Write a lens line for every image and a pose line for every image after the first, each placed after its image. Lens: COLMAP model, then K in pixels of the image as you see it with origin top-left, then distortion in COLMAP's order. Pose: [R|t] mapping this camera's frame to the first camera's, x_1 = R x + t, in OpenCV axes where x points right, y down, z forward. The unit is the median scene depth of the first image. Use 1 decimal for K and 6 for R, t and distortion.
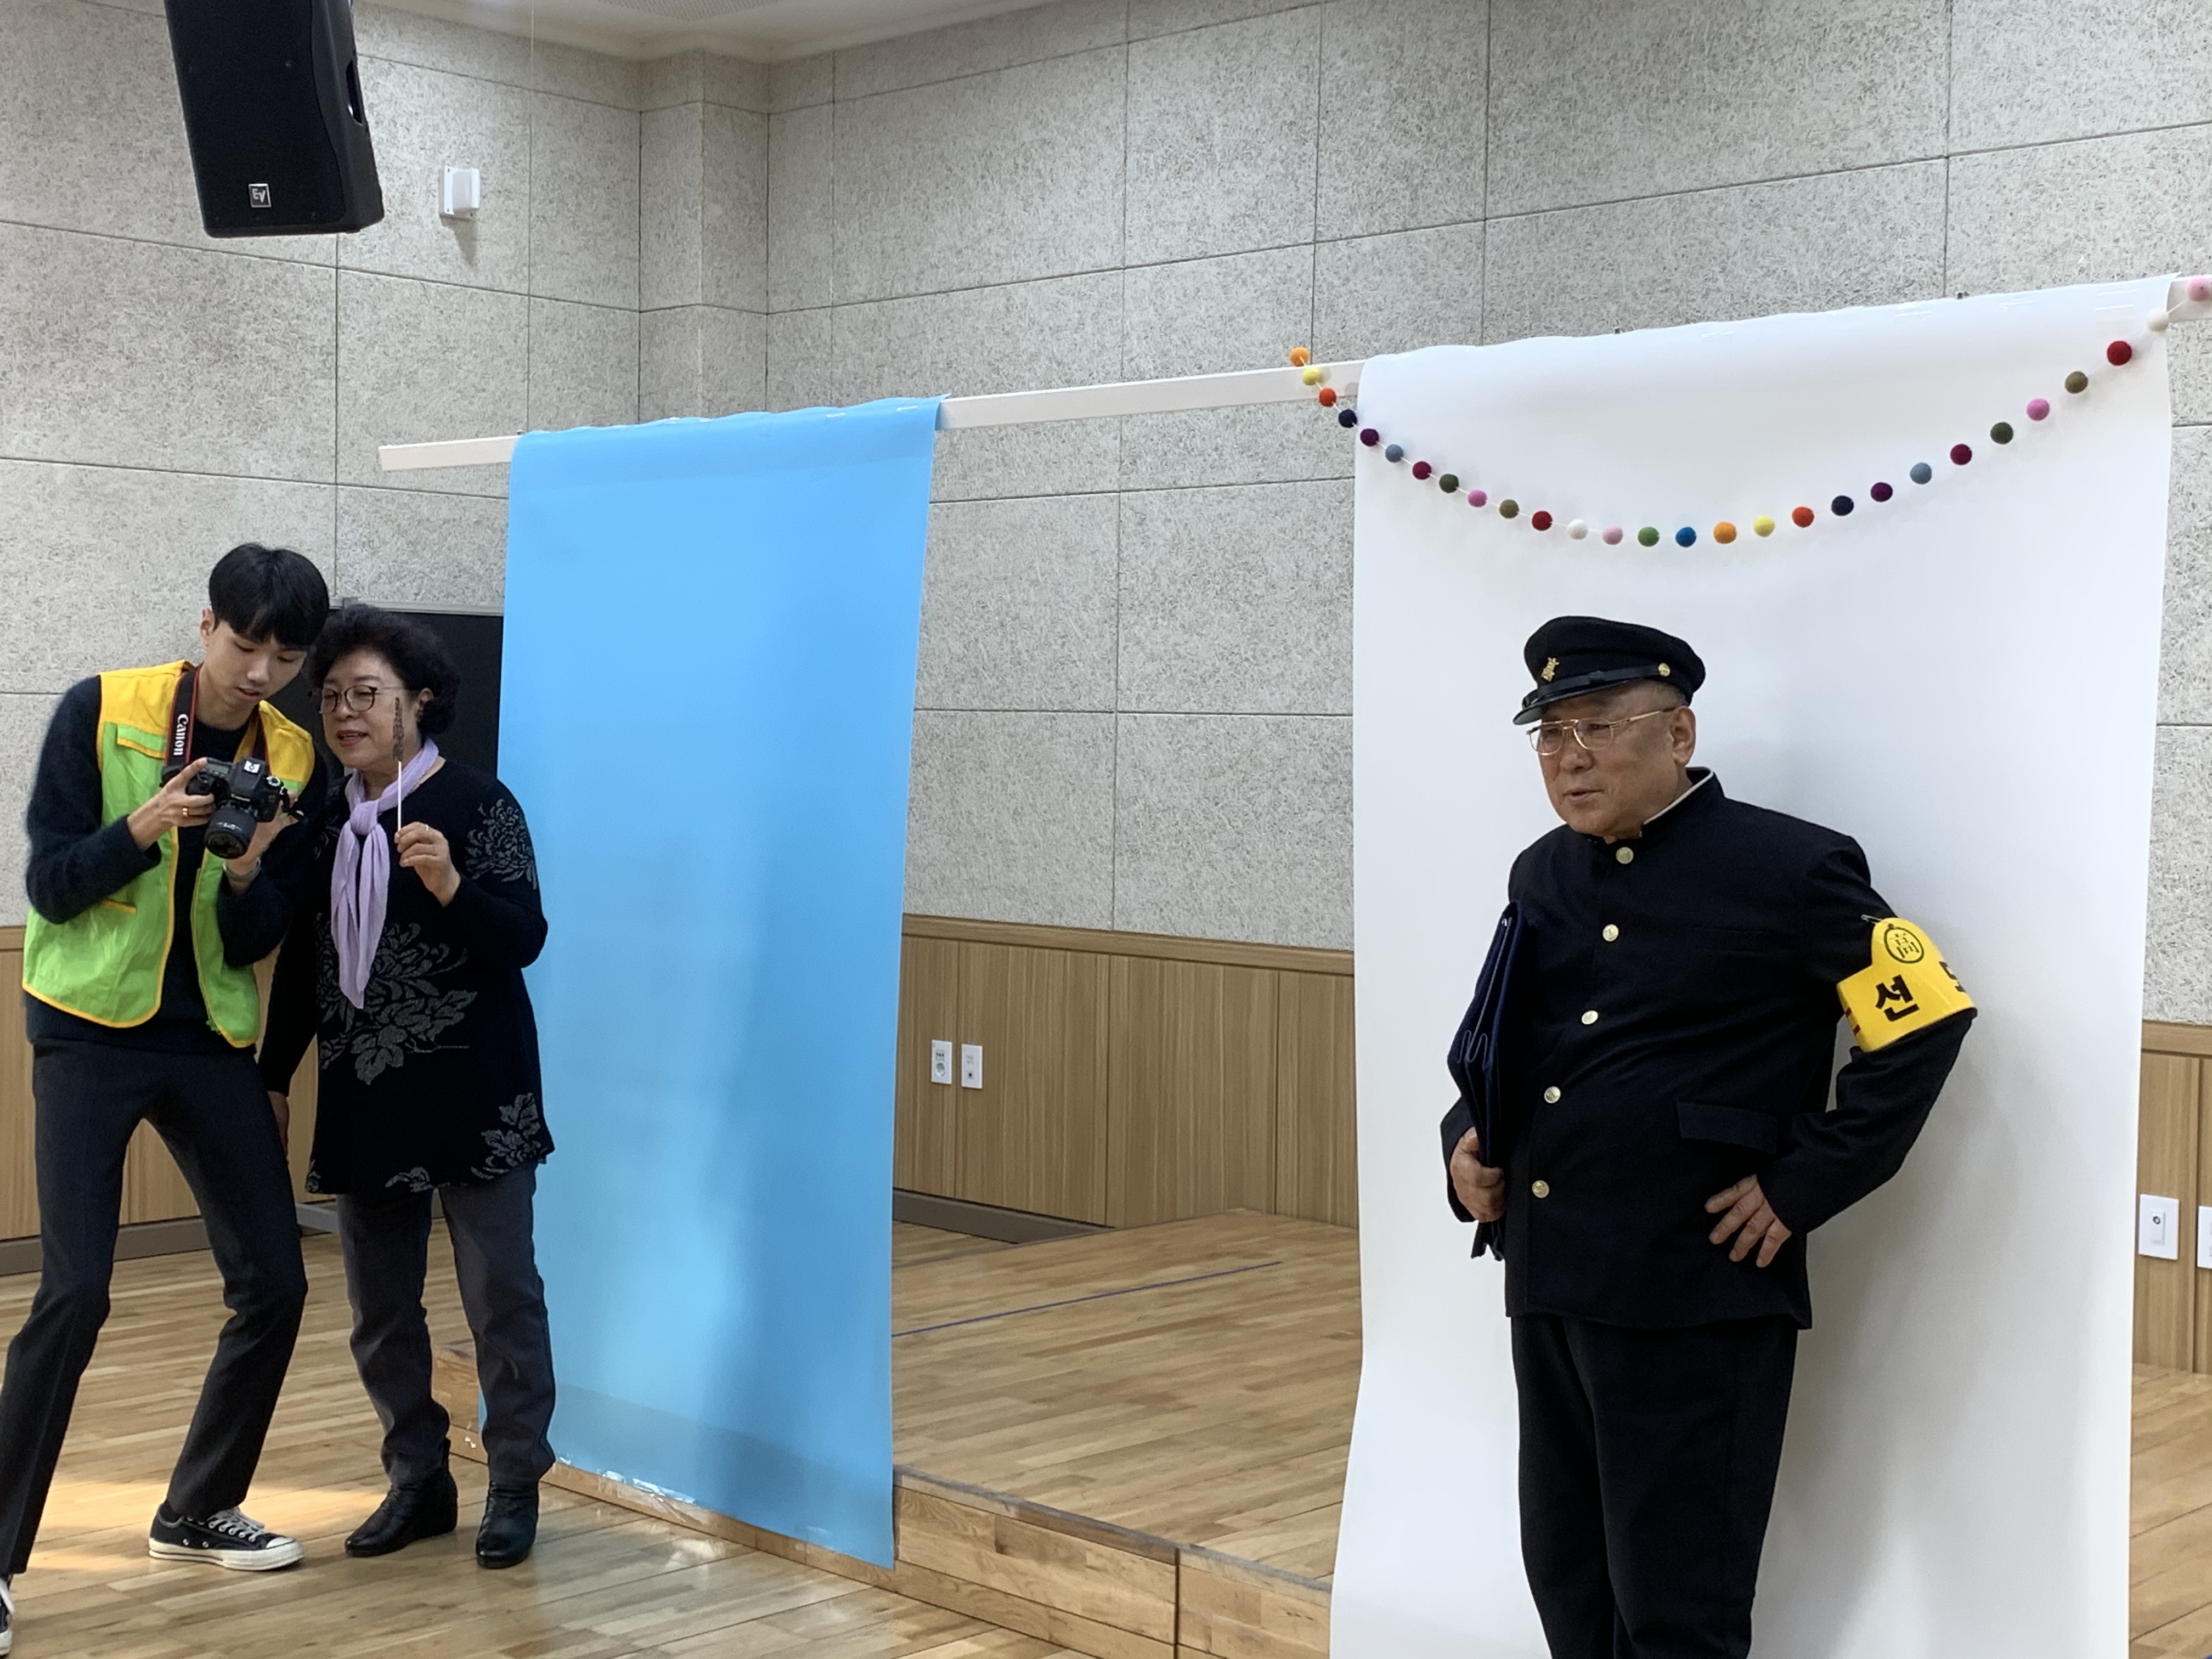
lens RADIAL K [[2907.9, 0, 1090.9], [0, 2907.9, 841.6], [0, 0, 1]] dist [0.091963, 0.000000]
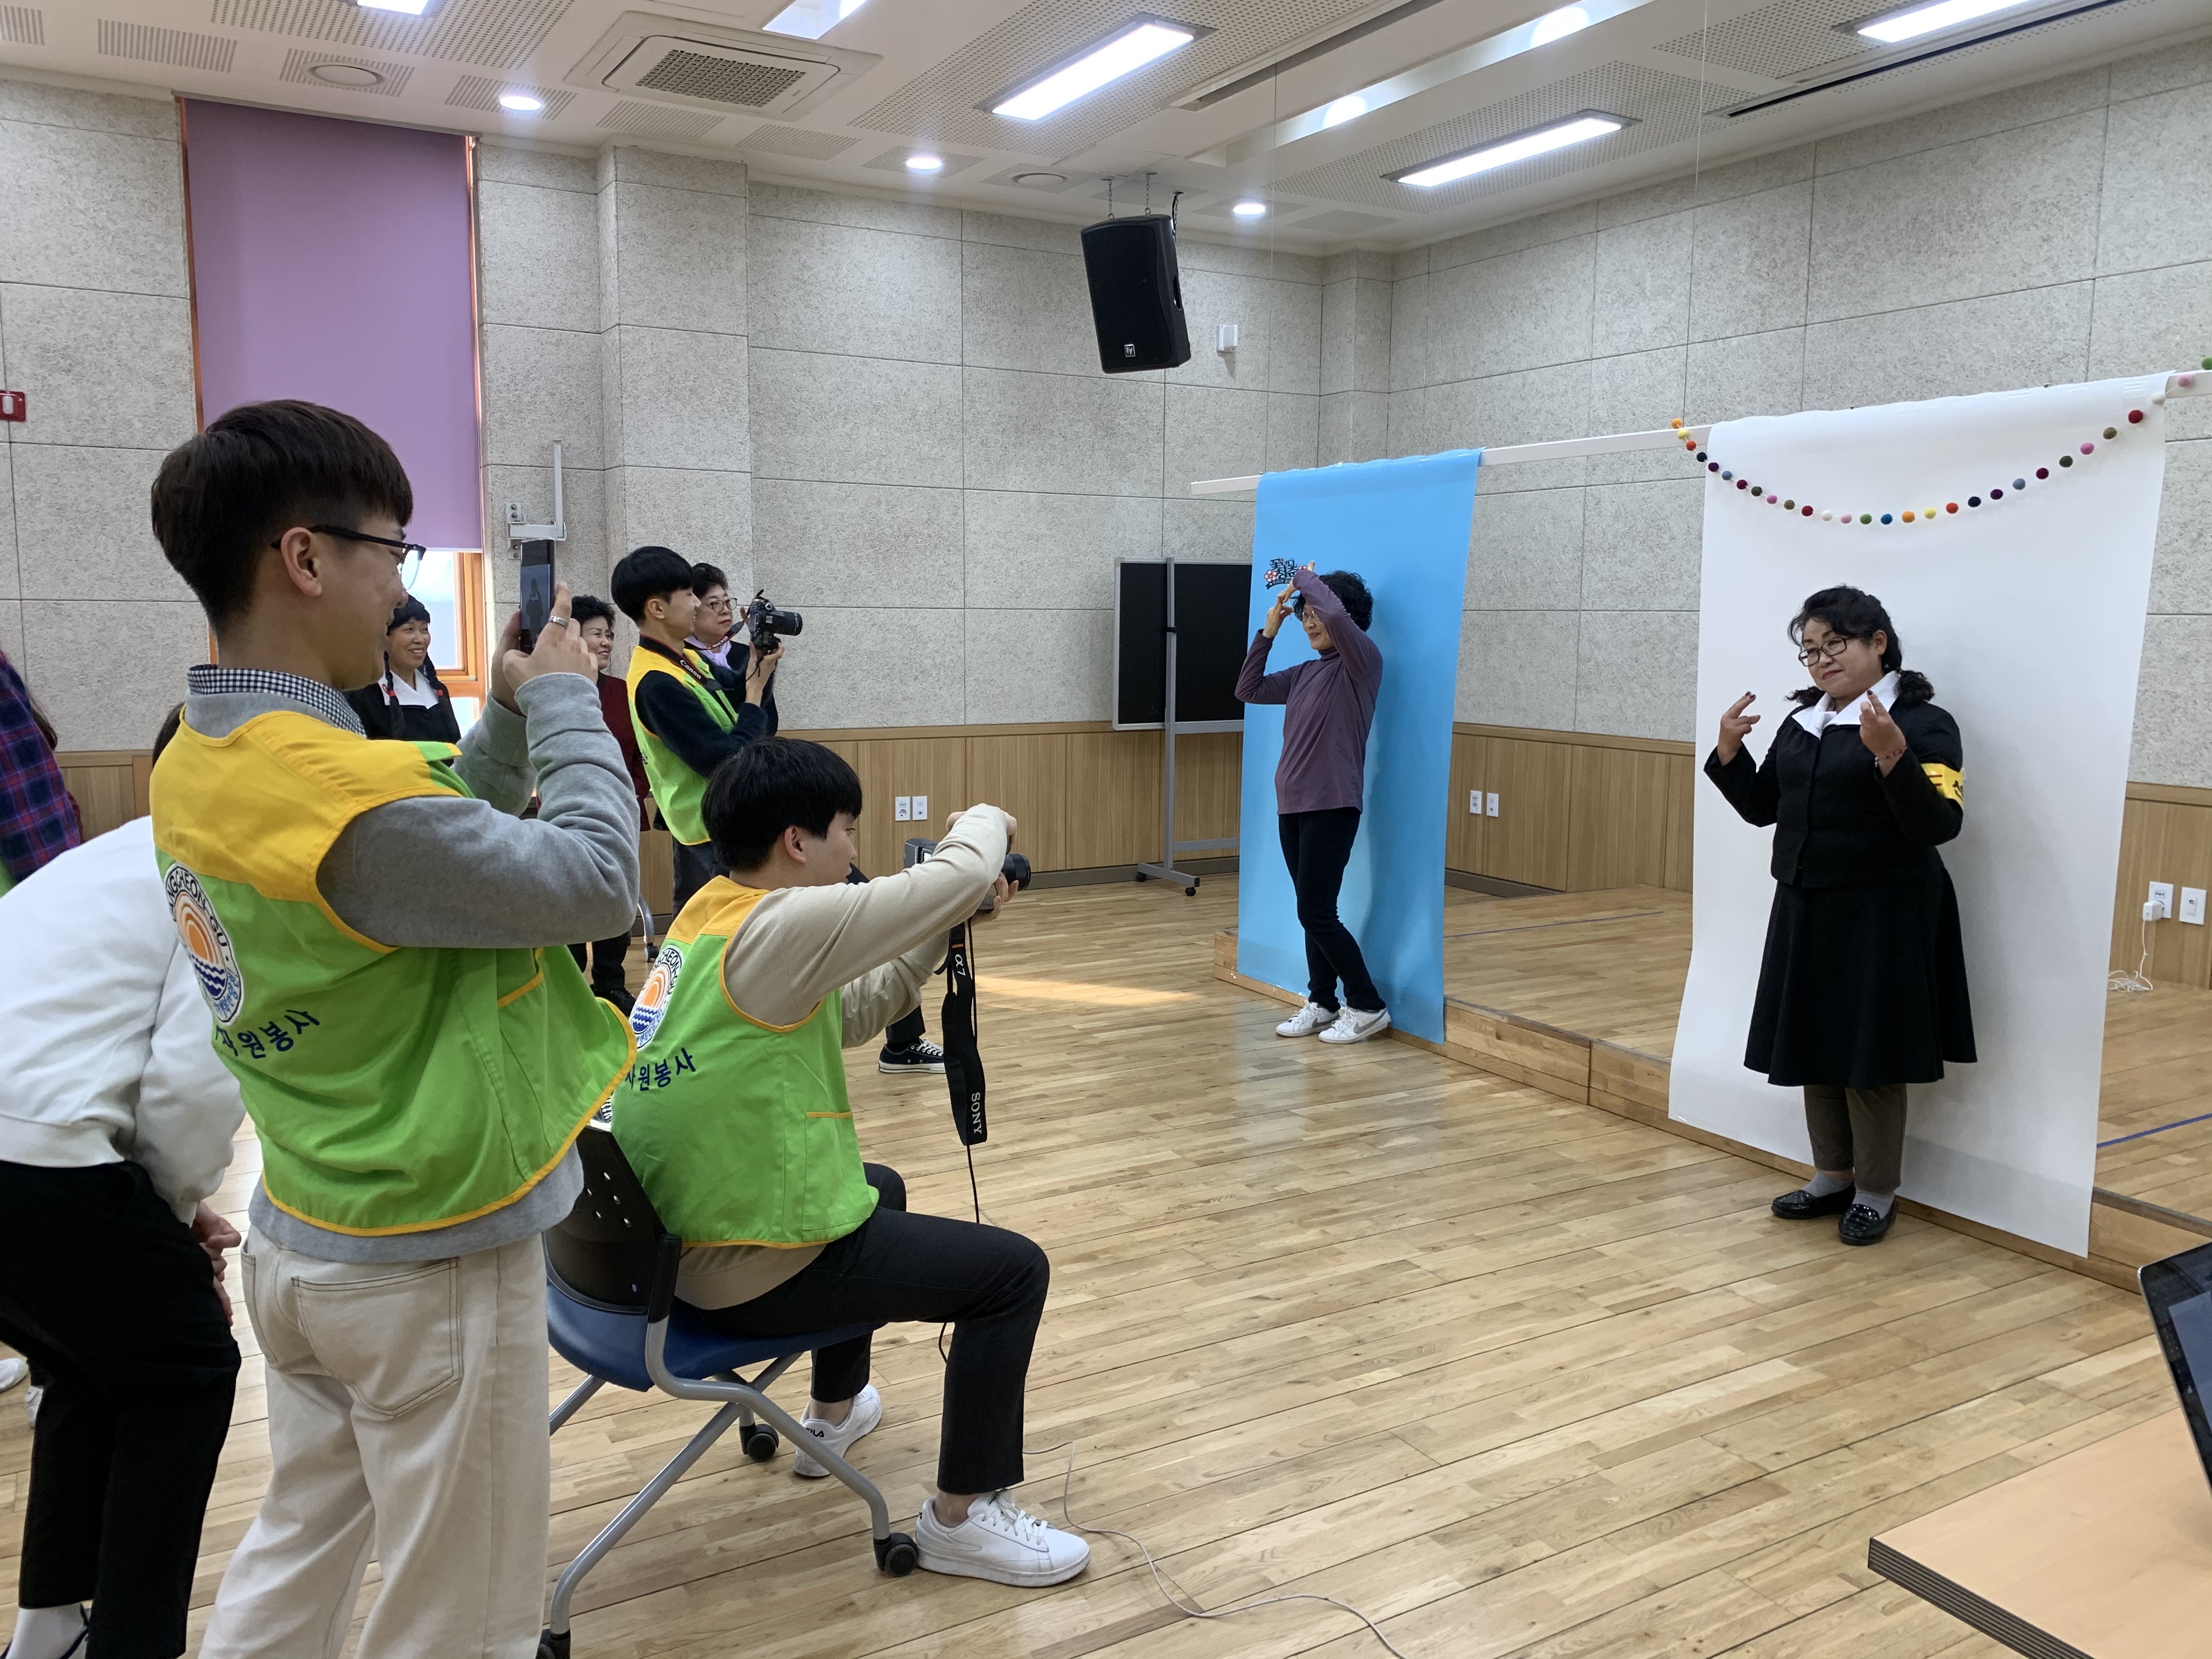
lens RADIAL K [[1696.1, 0, 1094.6], [0, 1696.1, 832.2], [0, 0, 1]] dist [0.031616, -0.030196]
pose [[0.962122, 0.025191, -0.271452, 0.009808], [-0.001198, 0.996103, 0.088191, -0.000195], [0.272616, -0.084526, 0.958403, -0.115036]]
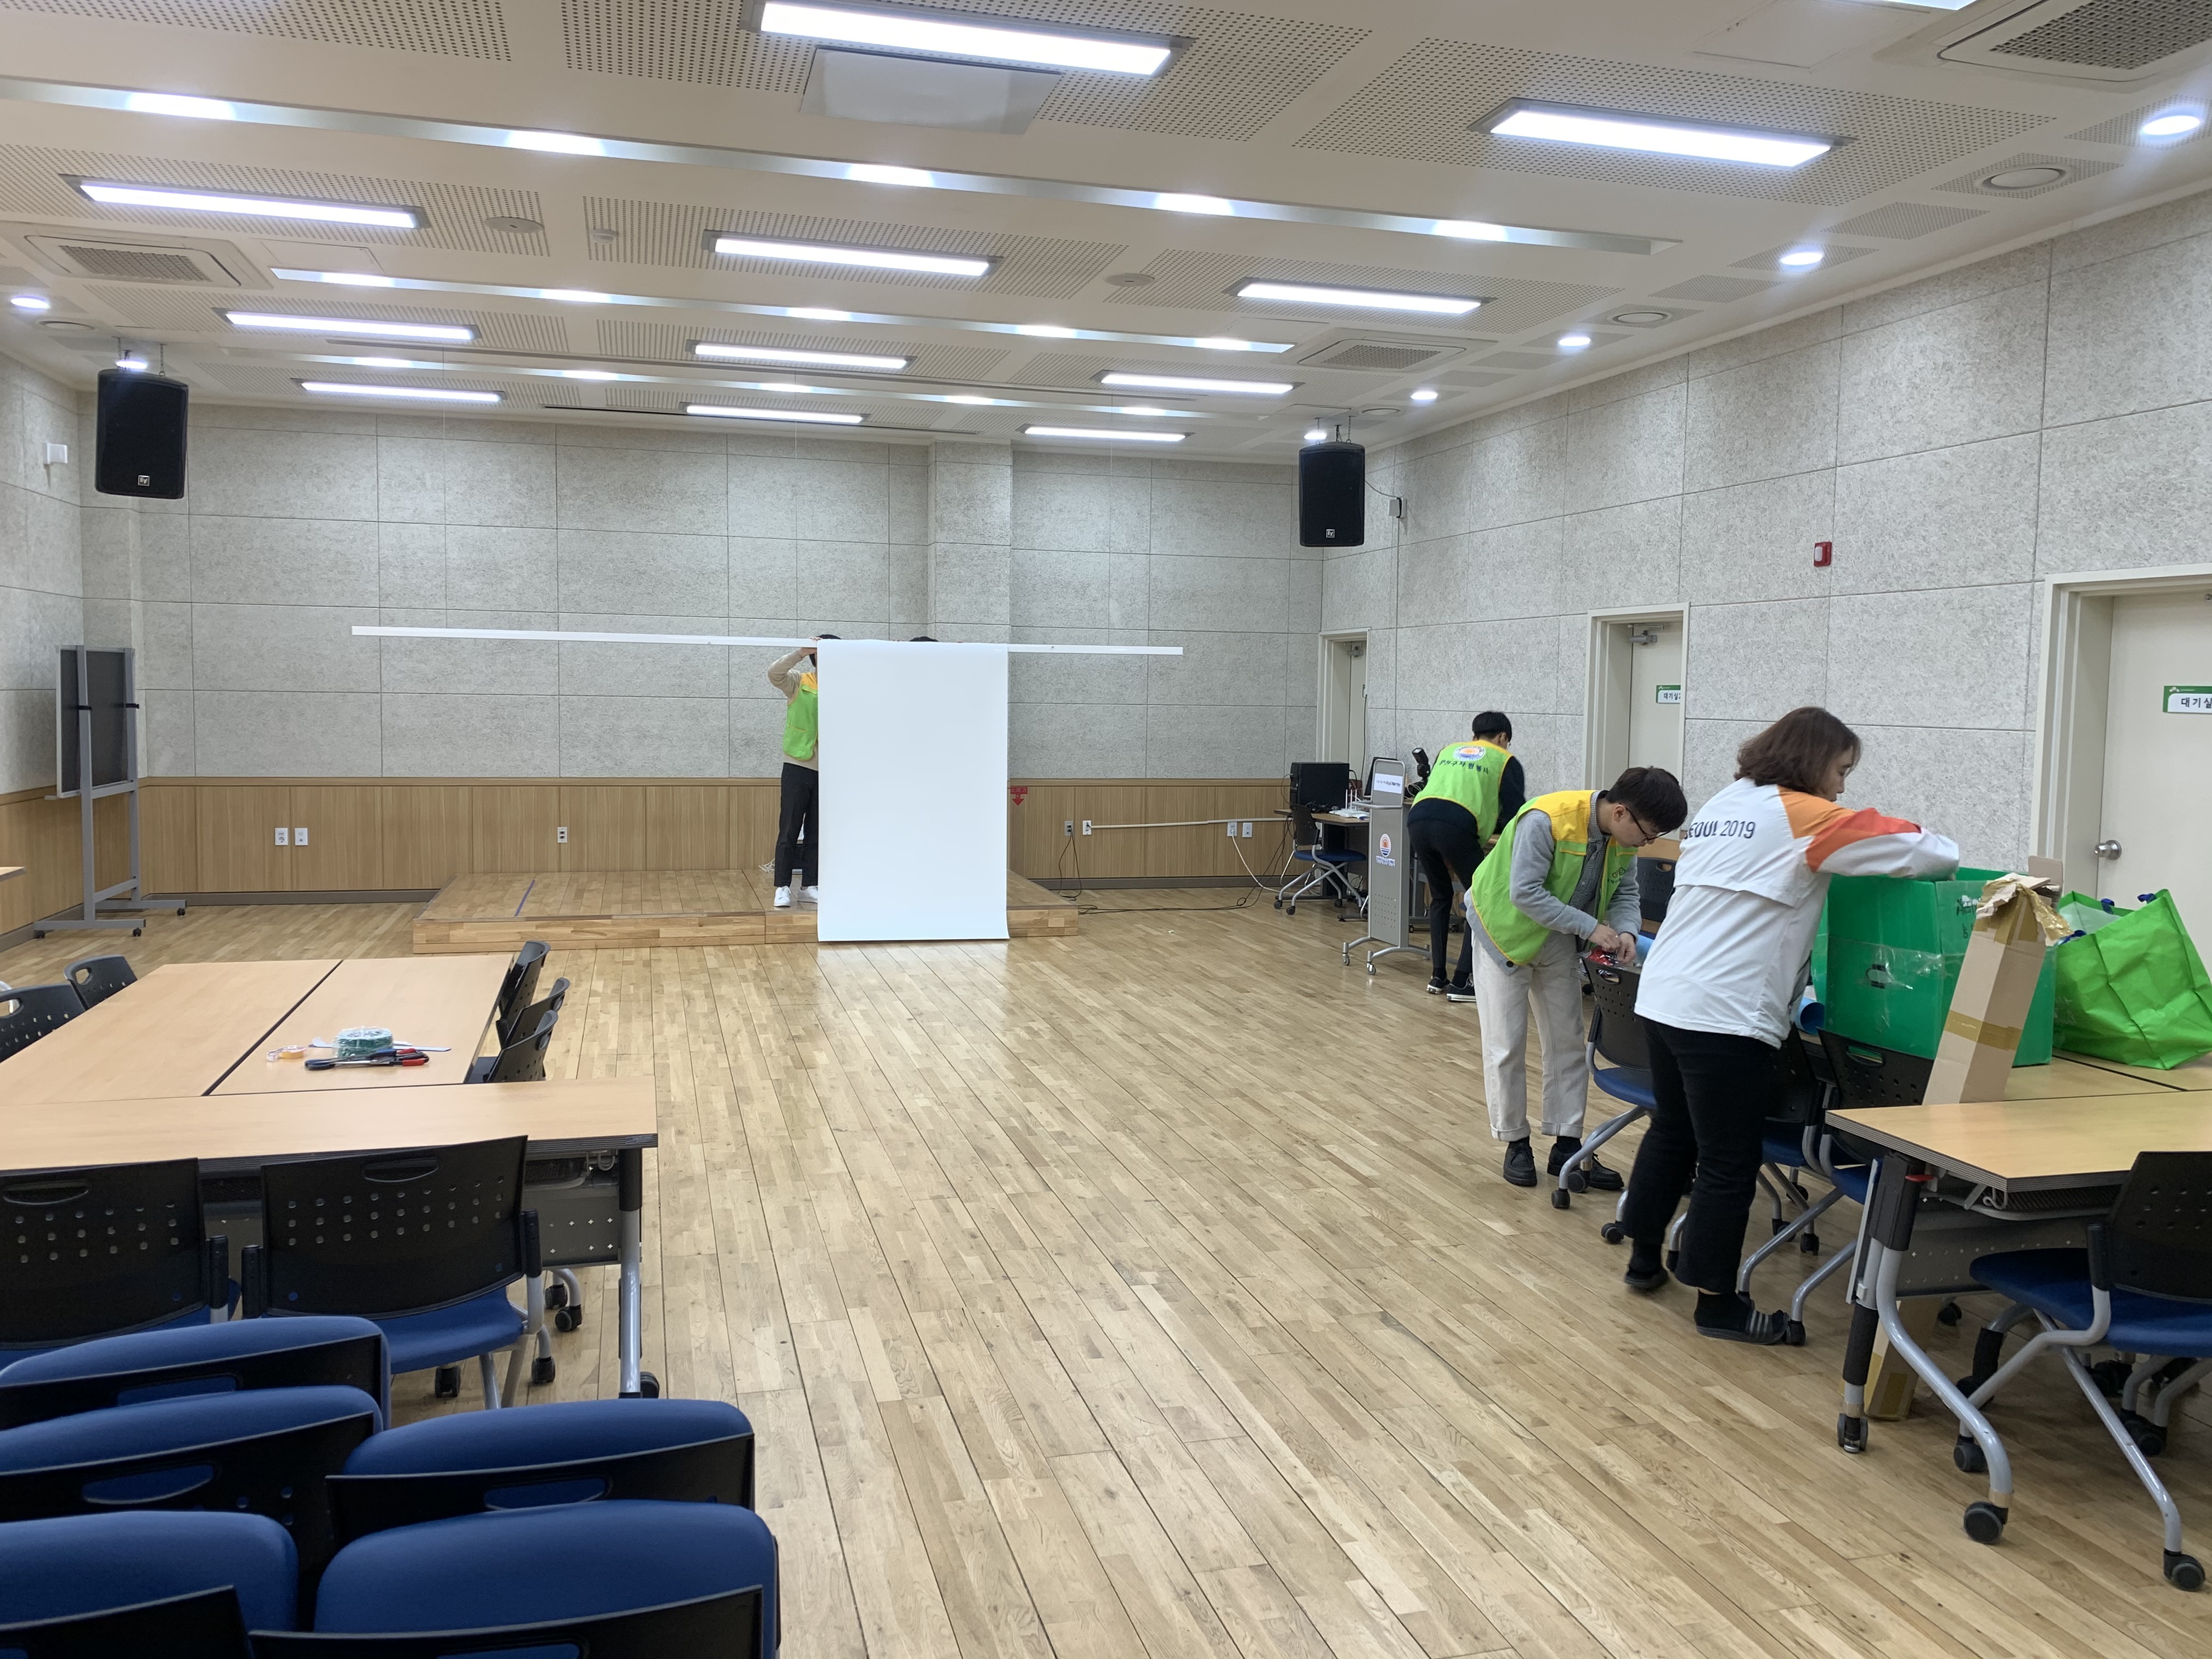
lens RADIAL K [[1696.1, 0, 1100.0], [0, 1696.1, 852.1], [0, 0, 1]] dist [0.031616, -0.030196]
pose [[0.507930, -0.089971, 0.856687, -1.071540], [0.028557, 0.995743, 0.087643, -0.019370], [-0.860925, -0.020052, 0.508336, -0.360331]]
